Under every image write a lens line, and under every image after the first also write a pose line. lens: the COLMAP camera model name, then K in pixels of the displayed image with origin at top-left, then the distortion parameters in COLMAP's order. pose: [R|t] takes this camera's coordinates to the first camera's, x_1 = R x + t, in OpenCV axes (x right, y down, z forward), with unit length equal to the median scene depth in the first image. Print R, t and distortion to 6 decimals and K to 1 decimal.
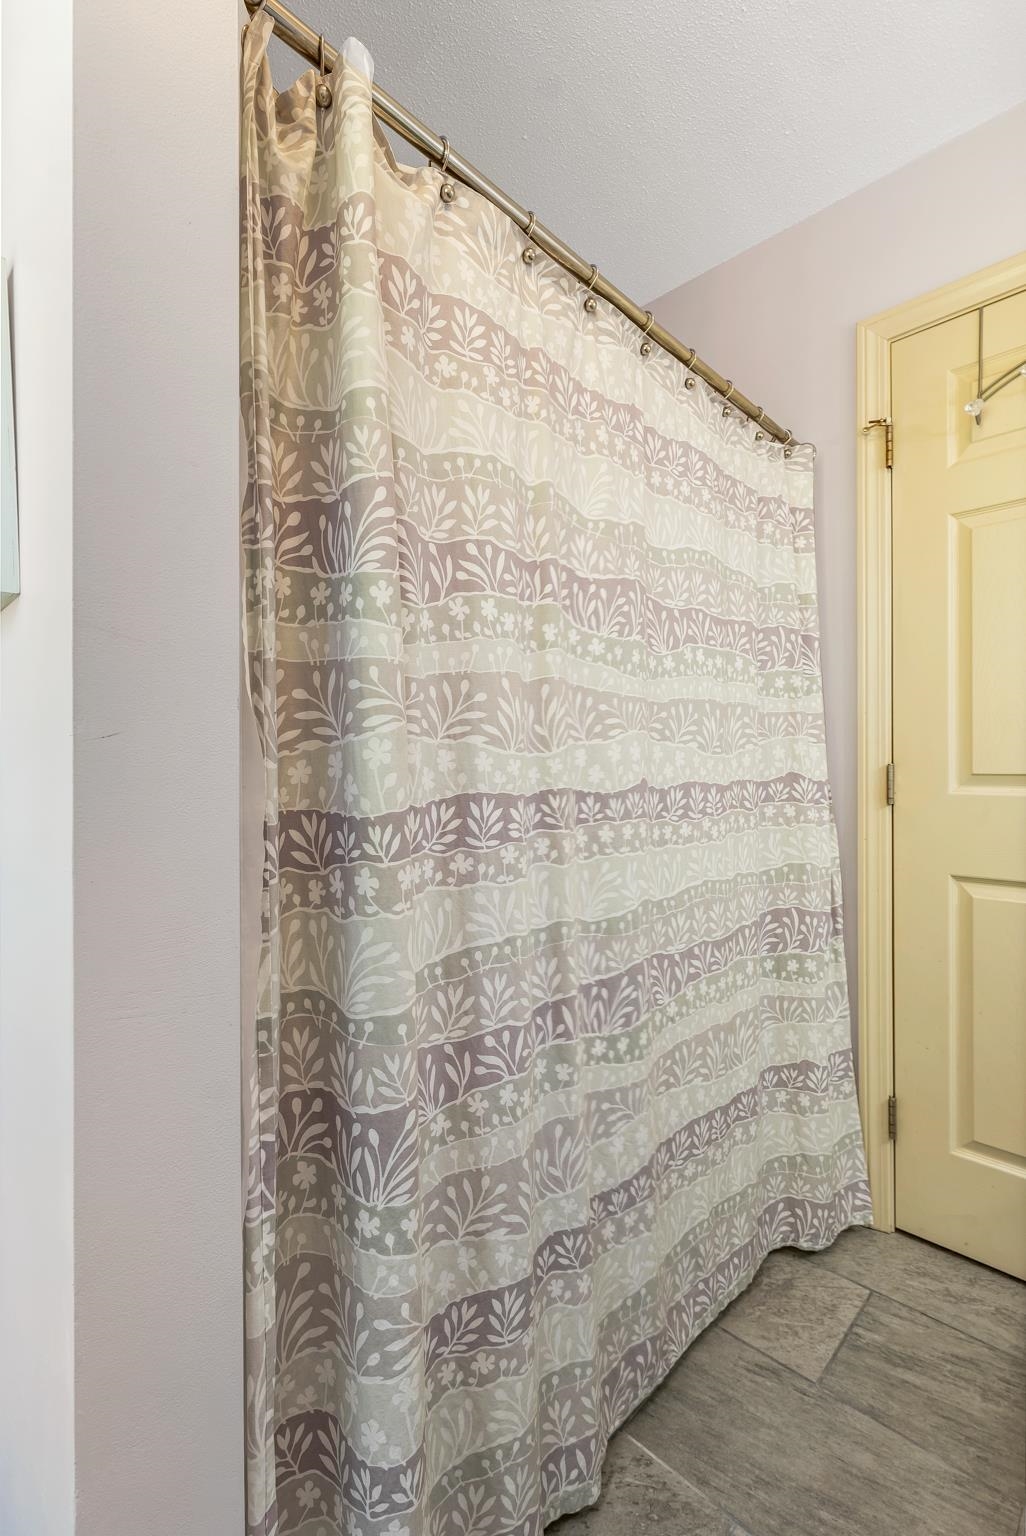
lens RADIAL K [[704.0, 0, 515.3], [0, 704.0, 766.9], [0, 0, 1]] dist [0.000210, 0.000024]
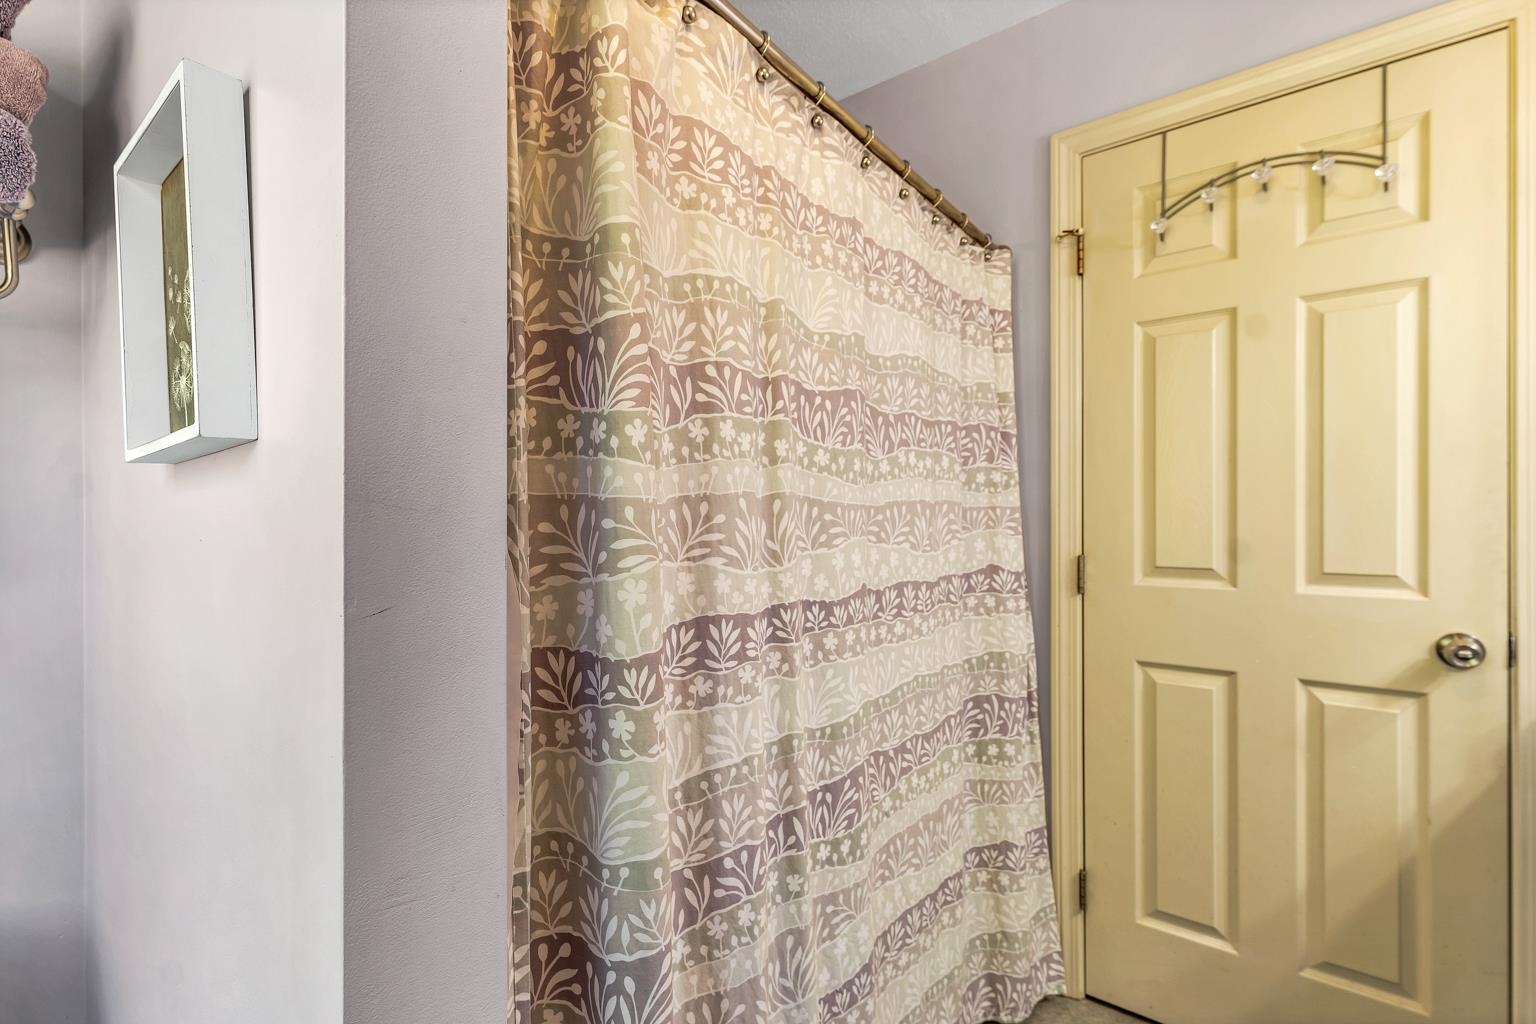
lens RADIAL K [[704.0, 0, 761.3], [0, 704.0, 519.8], [0, 0, 1]] dist [0.000210, 0.000024]
pose [[0.994556, 0.000591, 0.104199, -0.084301], [-0.000443, 0.999999, -0.001445, -0.086110], [-0.104200, 0.001391, 0.994555, -0.000031]]
